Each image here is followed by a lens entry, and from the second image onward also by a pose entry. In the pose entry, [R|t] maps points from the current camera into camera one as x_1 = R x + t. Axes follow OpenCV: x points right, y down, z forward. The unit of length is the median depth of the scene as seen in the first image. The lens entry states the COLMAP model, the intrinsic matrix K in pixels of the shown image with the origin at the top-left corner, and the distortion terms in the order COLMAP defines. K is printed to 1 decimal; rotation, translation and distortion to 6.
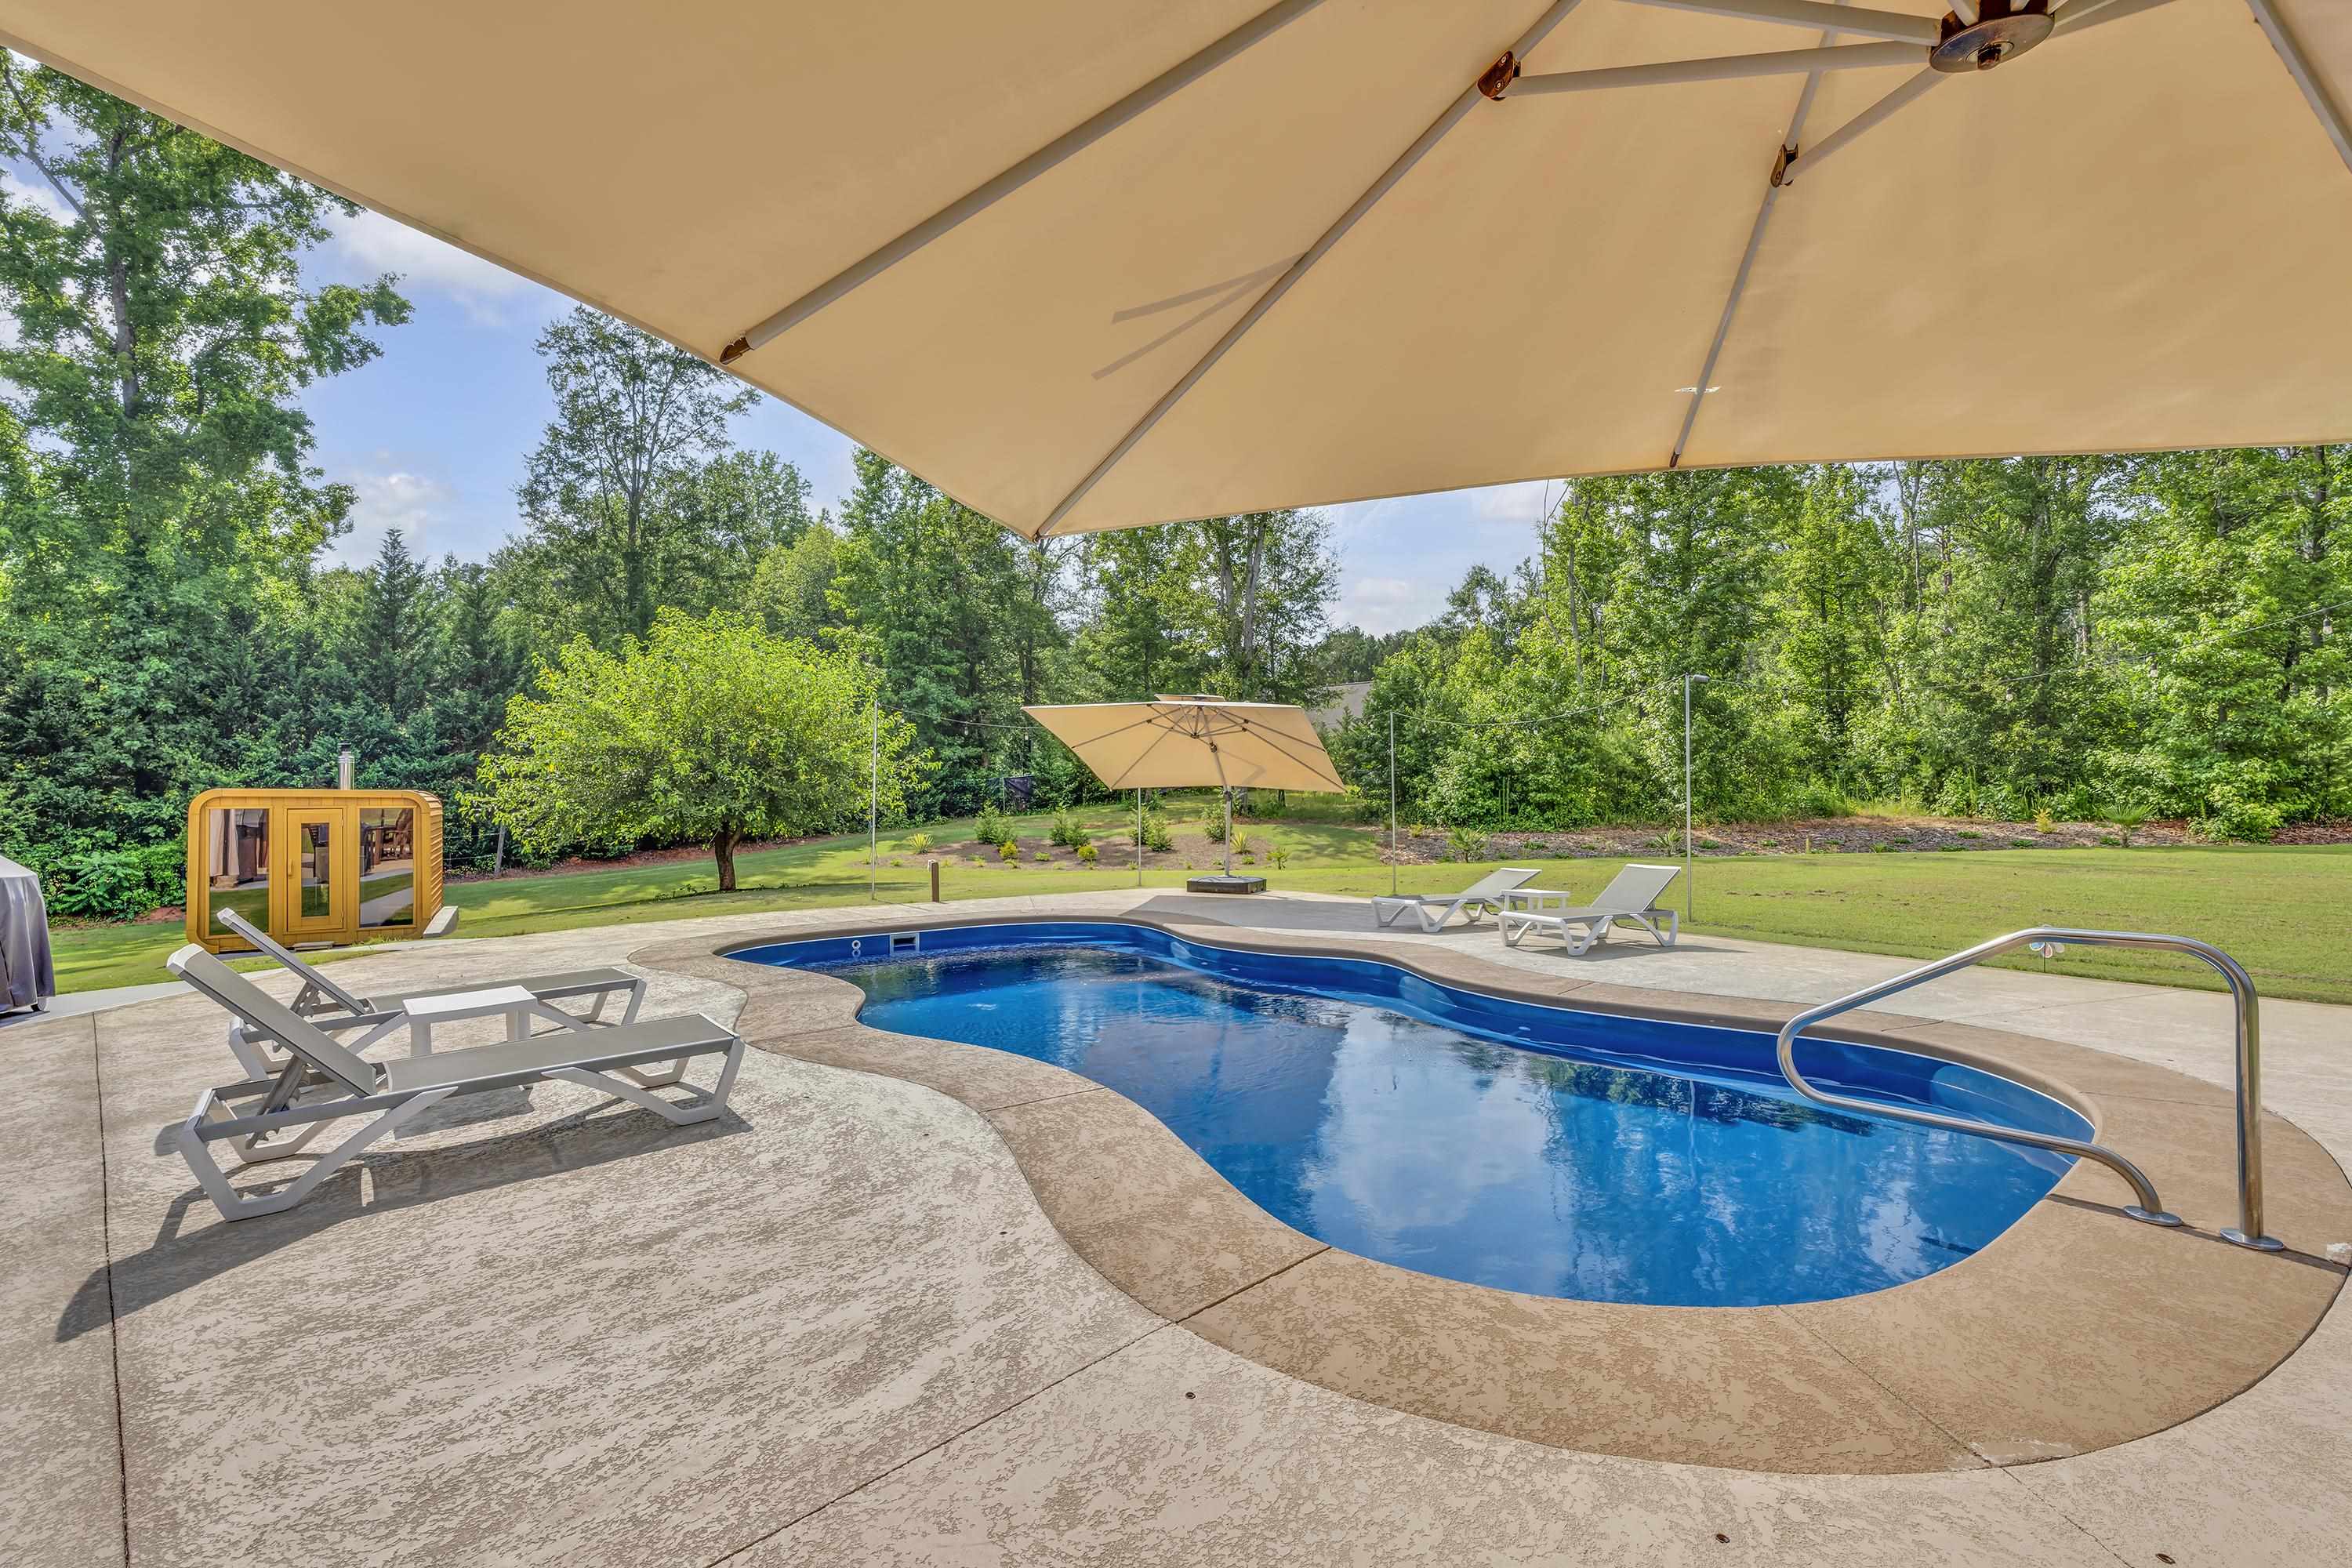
lens RADIAL K [[1014.5, 0, 1173.3], [0, 1014.5, 783.9], [0, 0, 1]] dist [-0.004305, 0.000583]
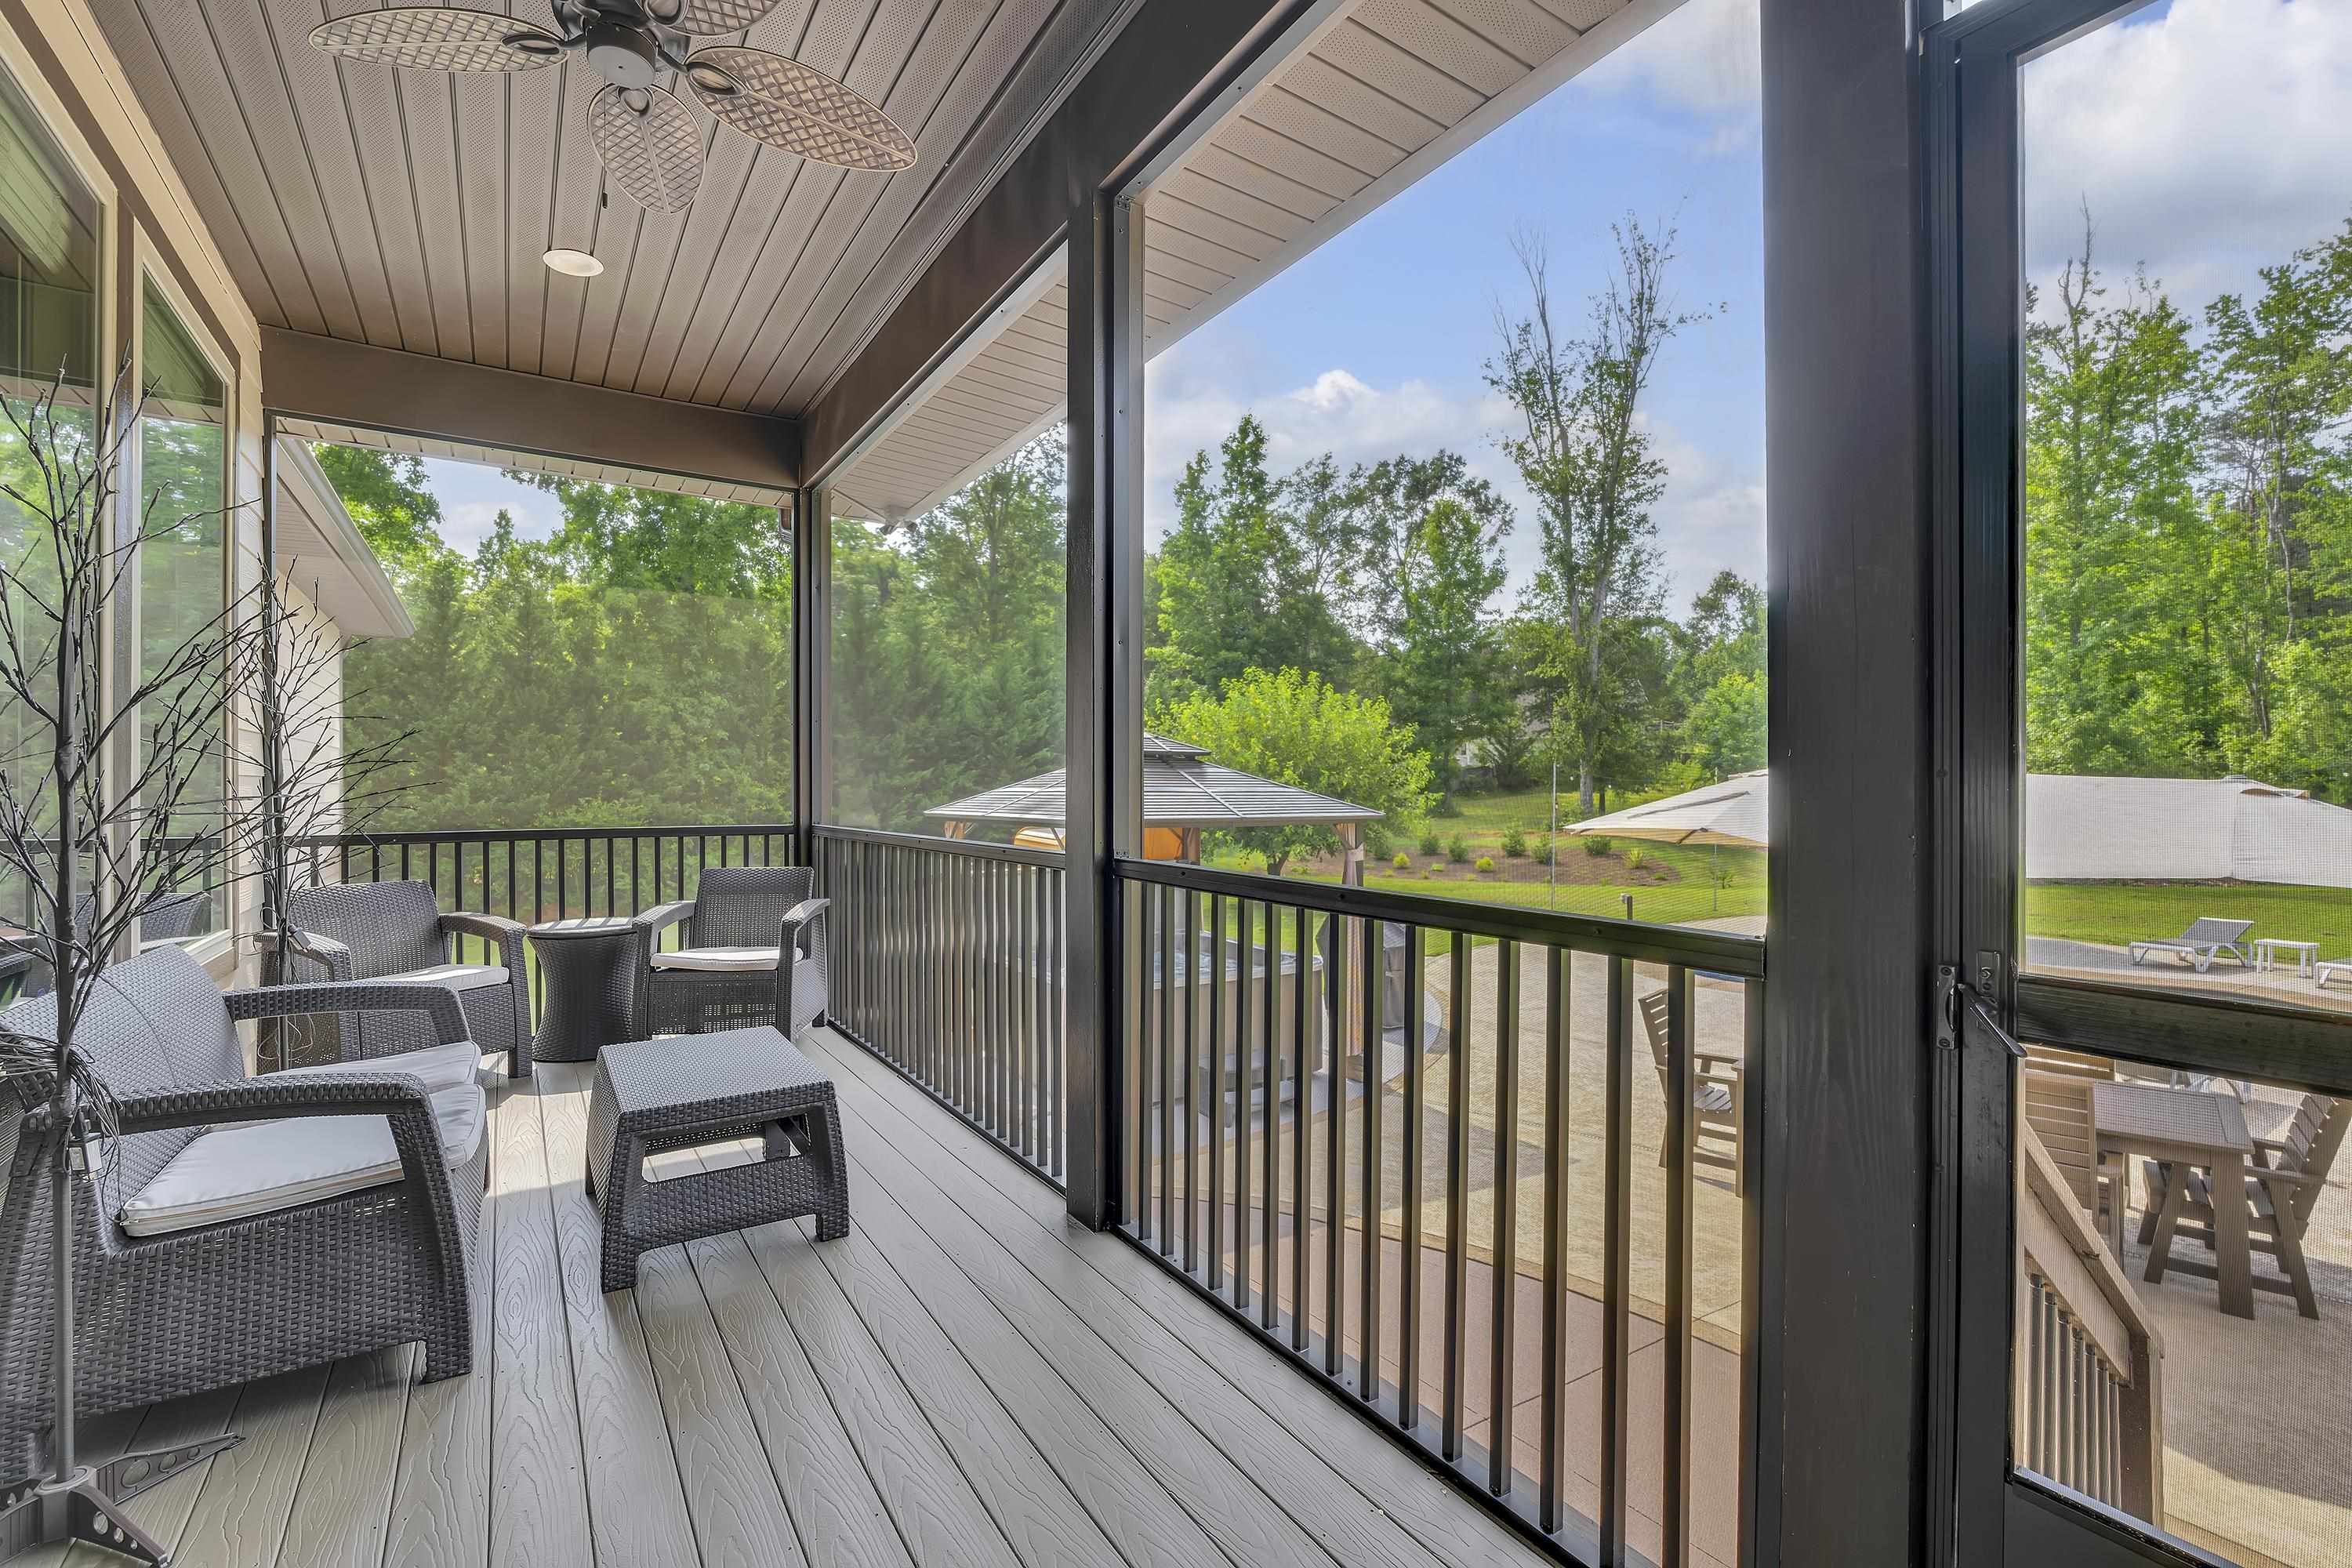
lens RADIAL K [[1014.5, 0, 1177.8], [0, 1014.5, 784.8], [0, 0, 1]] dist [-0.004305, 0.000583]
pose [[0.994531, 0.006971, -0.104207, -0.317154], [-0.005387, 0.999866, 0.015471, -0.036519], [0.104301, -0.014825, 0.994435, -0.143781]]
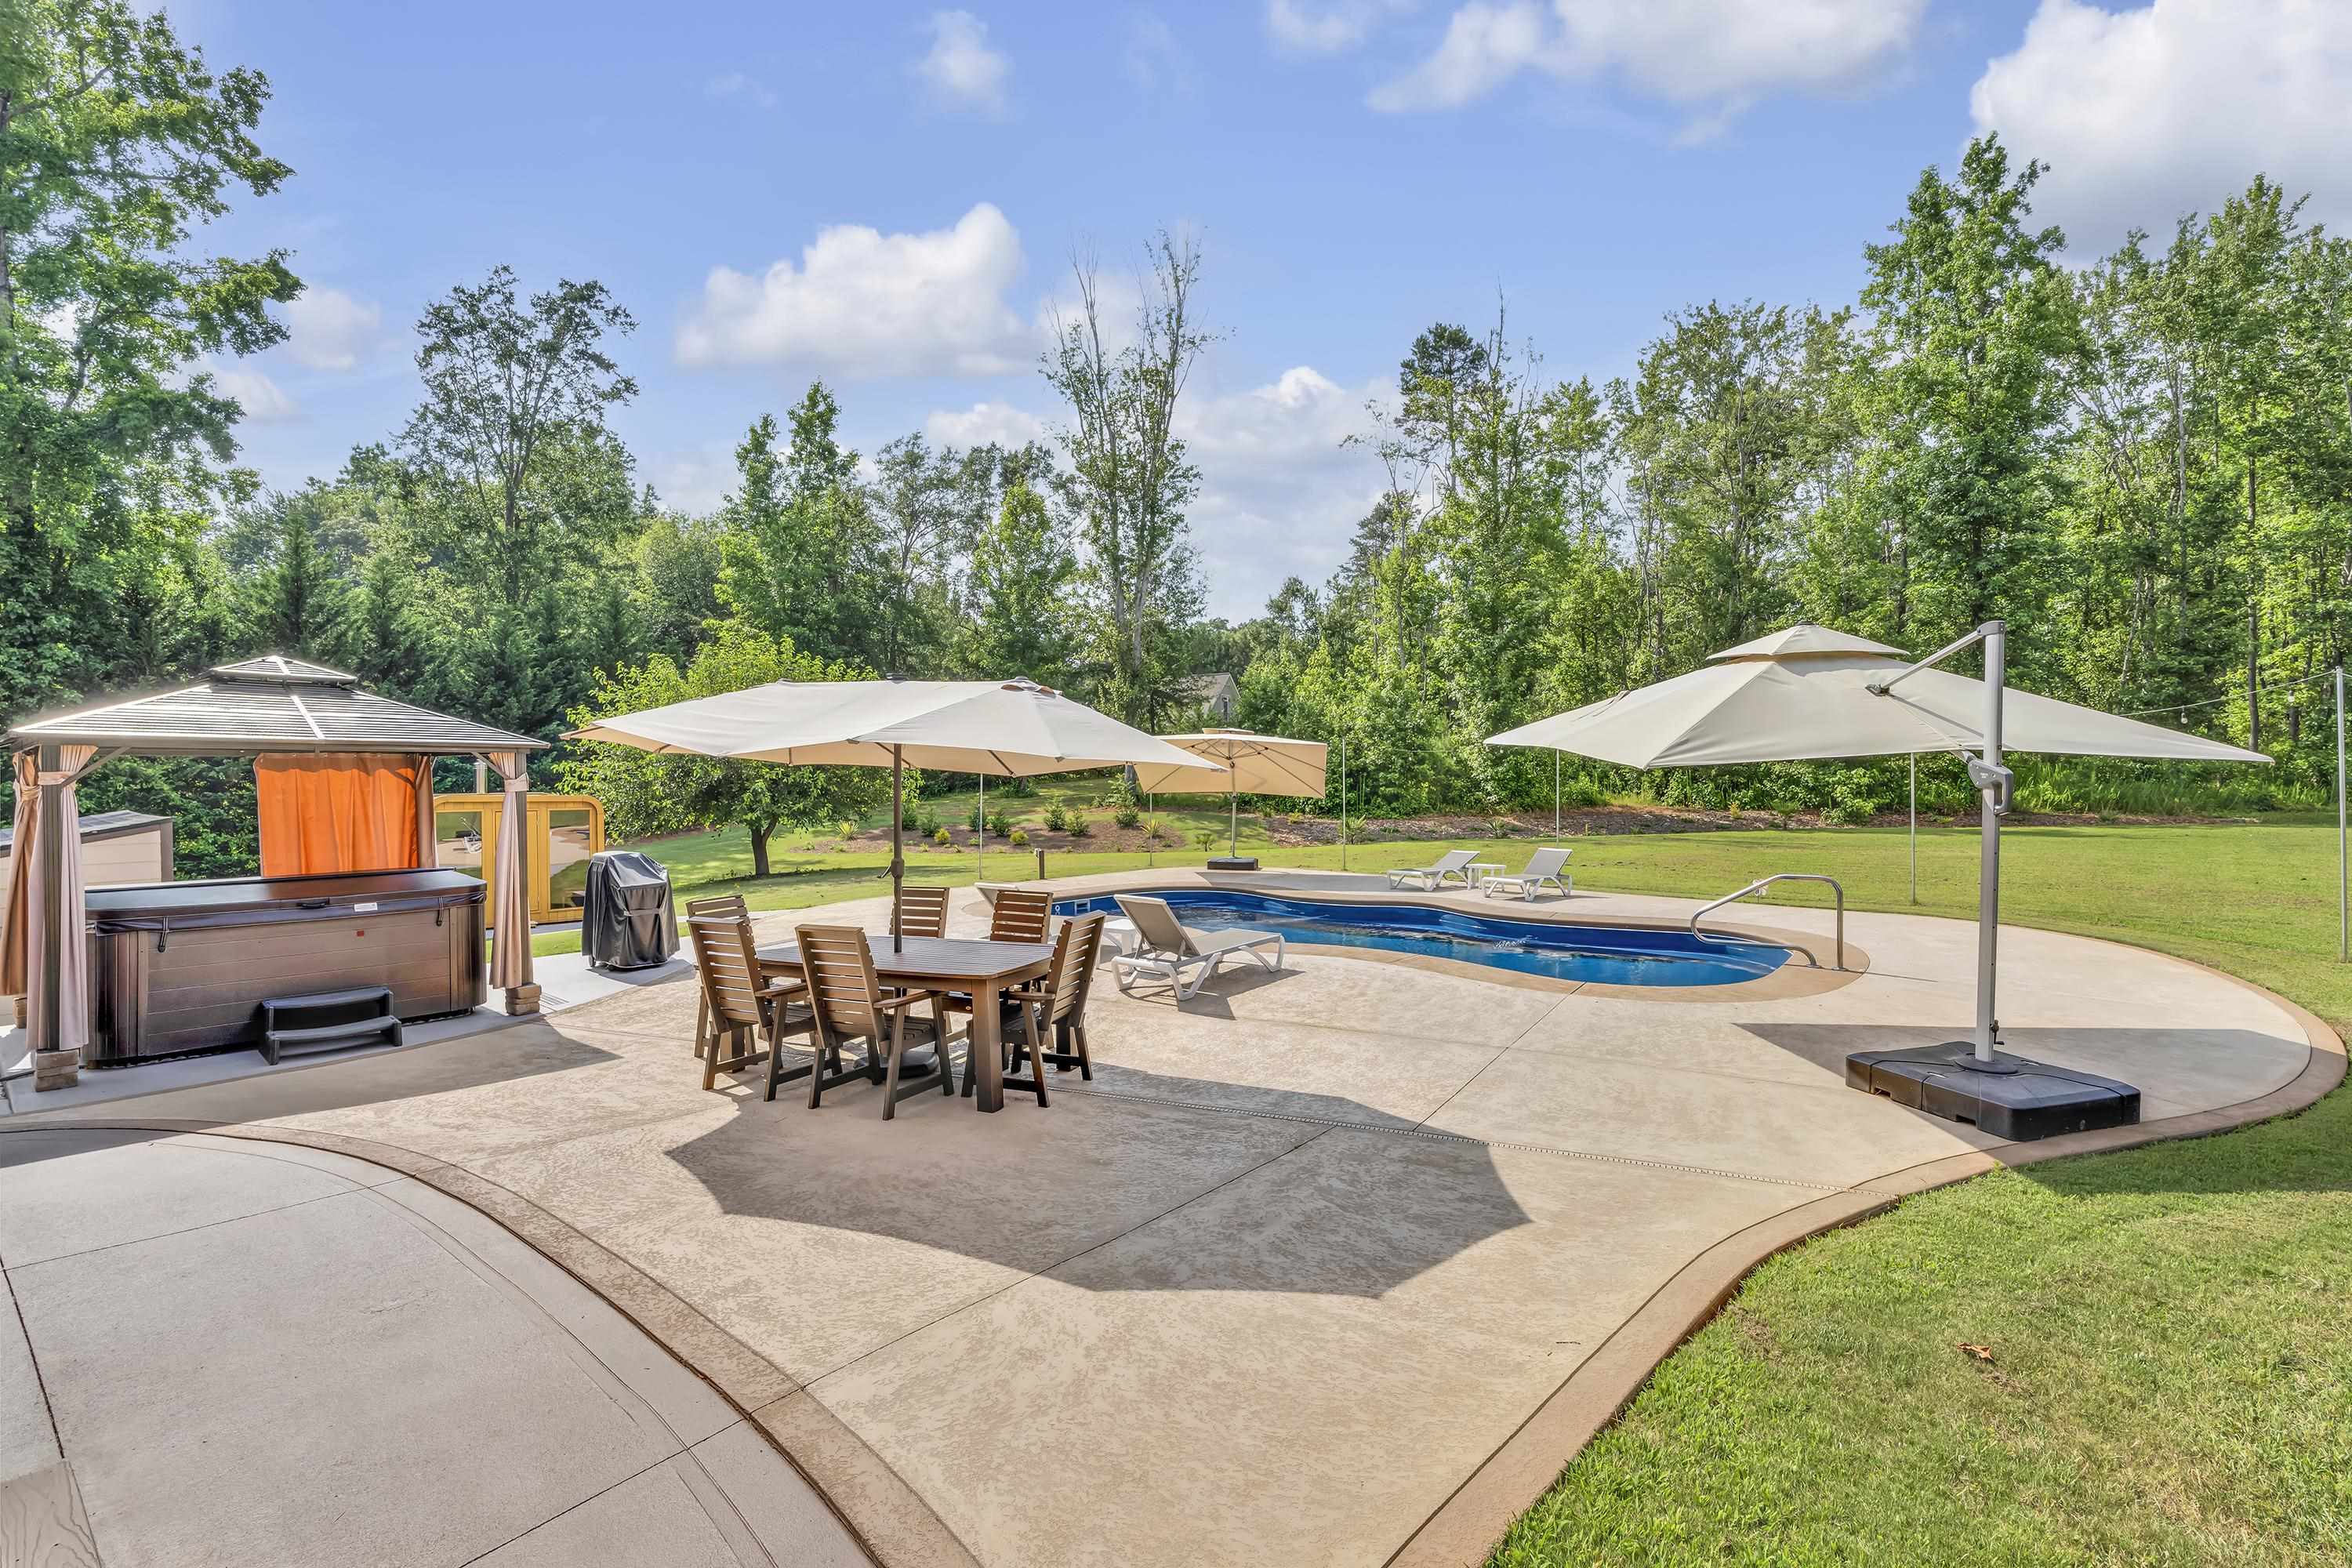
lens RADIAL K [[1014.5, 0, 1172.5], [0, 1014.5, 781.8], [0, 0, 1]] dist [-0.004305, 0.000583]
pose [[0.976201, 0.003297, 0.216844, -0.171882], [-0.007368, 0.999811, 0.017968, -0.018776], [-0.216743, -0.019138, 0.976041, -0.168471]]
